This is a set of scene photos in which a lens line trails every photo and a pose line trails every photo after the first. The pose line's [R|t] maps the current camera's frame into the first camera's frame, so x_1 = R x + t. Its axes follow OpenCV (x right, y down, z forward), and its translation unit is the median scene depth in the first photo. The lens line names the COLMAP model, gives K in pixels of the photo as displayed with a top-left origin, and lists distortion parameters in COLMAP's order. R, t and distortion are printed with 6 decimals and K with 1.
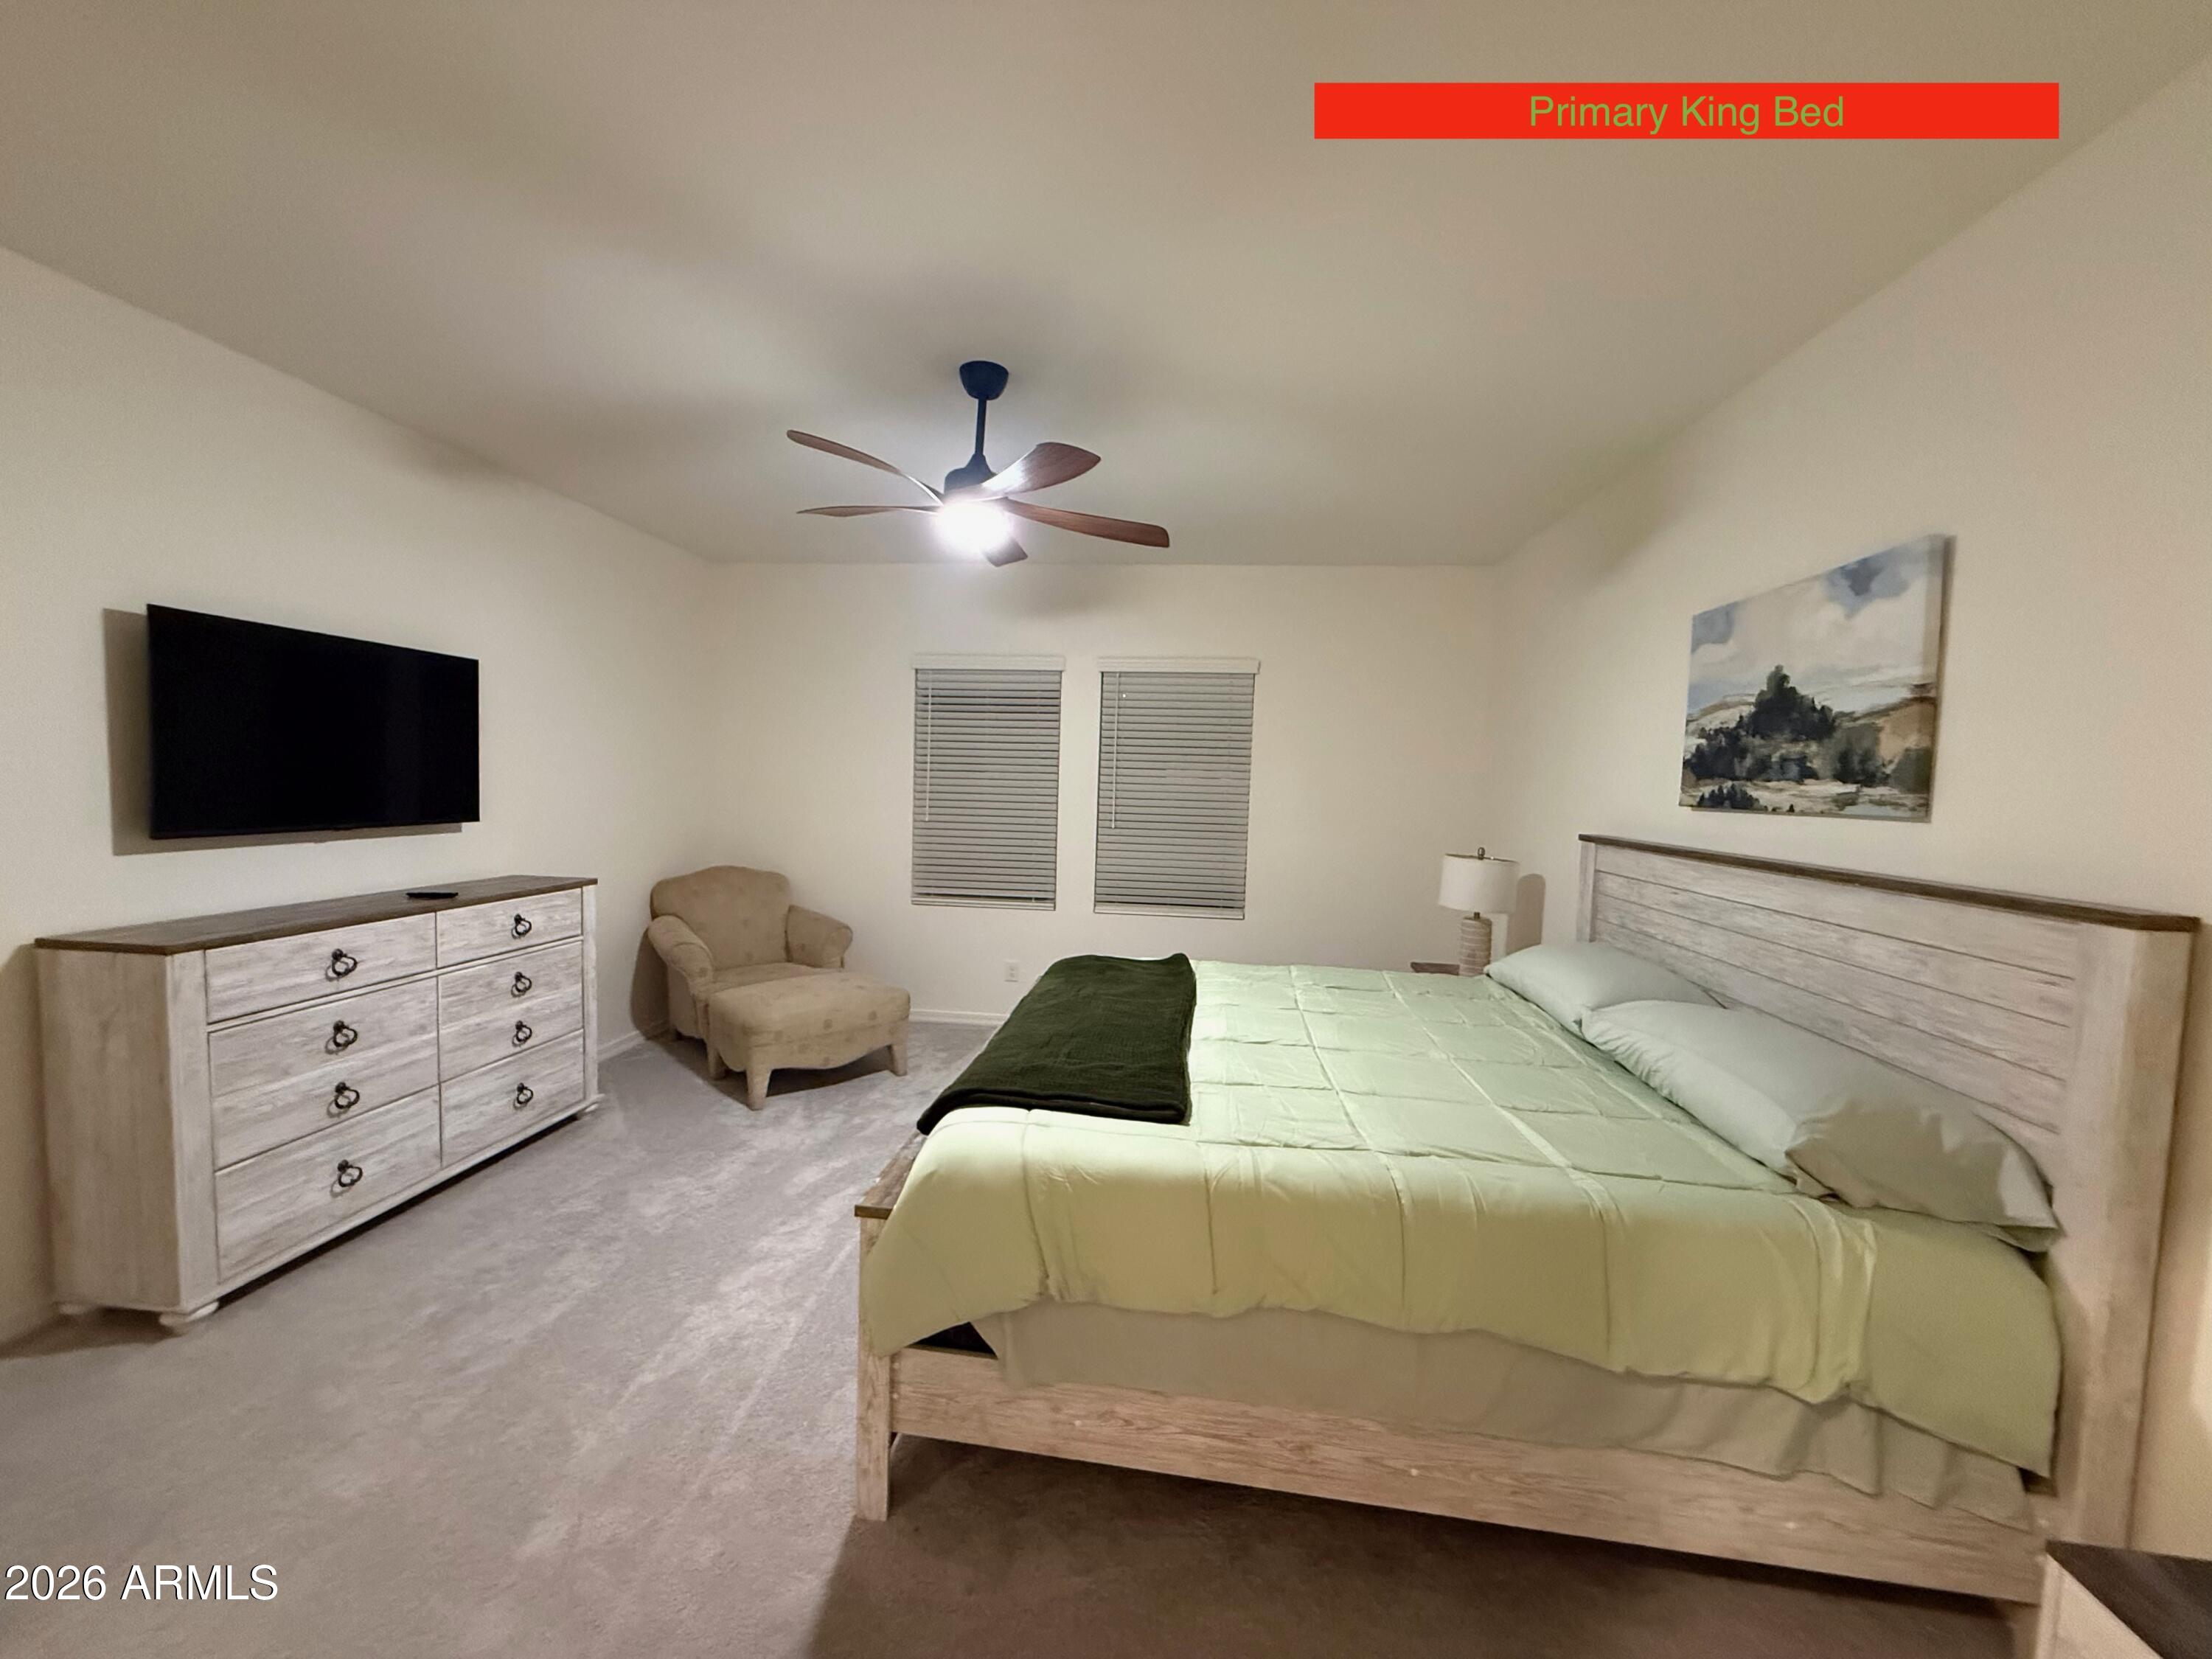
lens RADIAL K [[931.4, 0, 1116.3], [0, 931.4, 839.3], [0, 0, 1]] dist [0.000781, 0.000872]
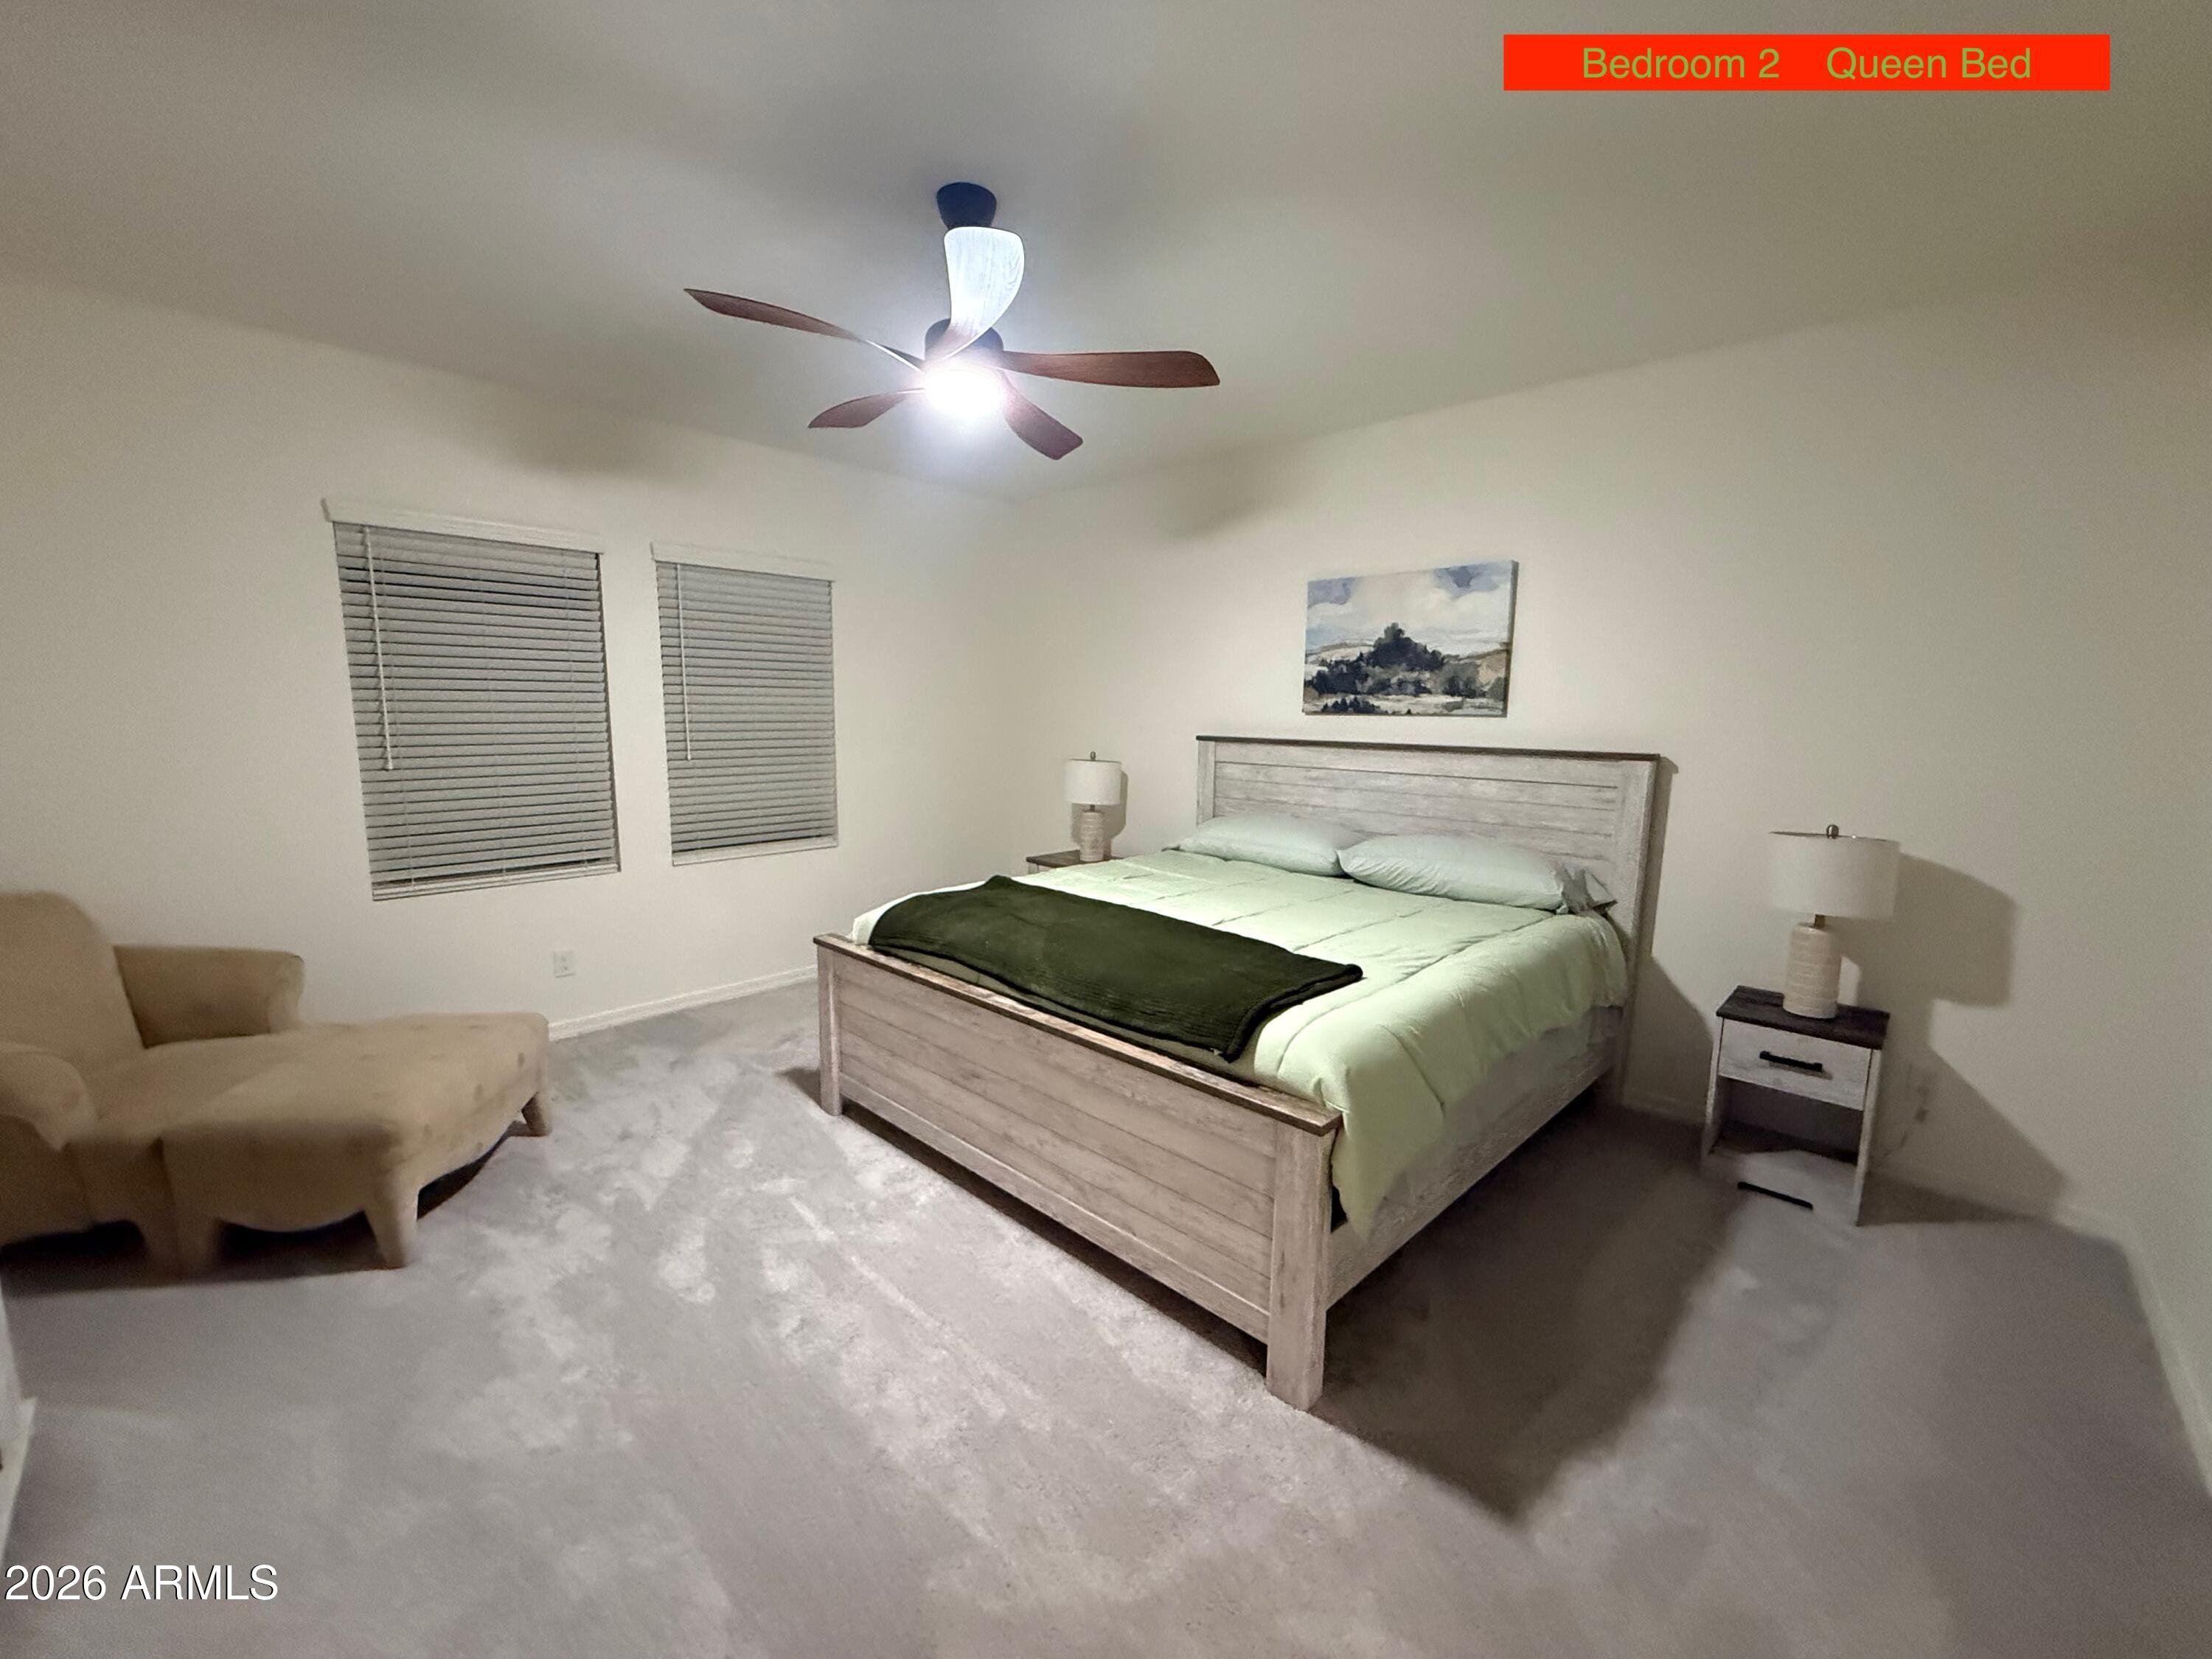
lens RADIAL K [[931.4, 0, 1083.3], [0, 931.4, 841.6], [0, 0, 1]] dist [0.000781, 0.000872]
pose [[0.573709, -0.138981, 0.807182, -0.949411], [0.058845, 0.989946, 0.128625, -0.050156], [-0.816943, -0.026295, 0.576119, 0.495364]]
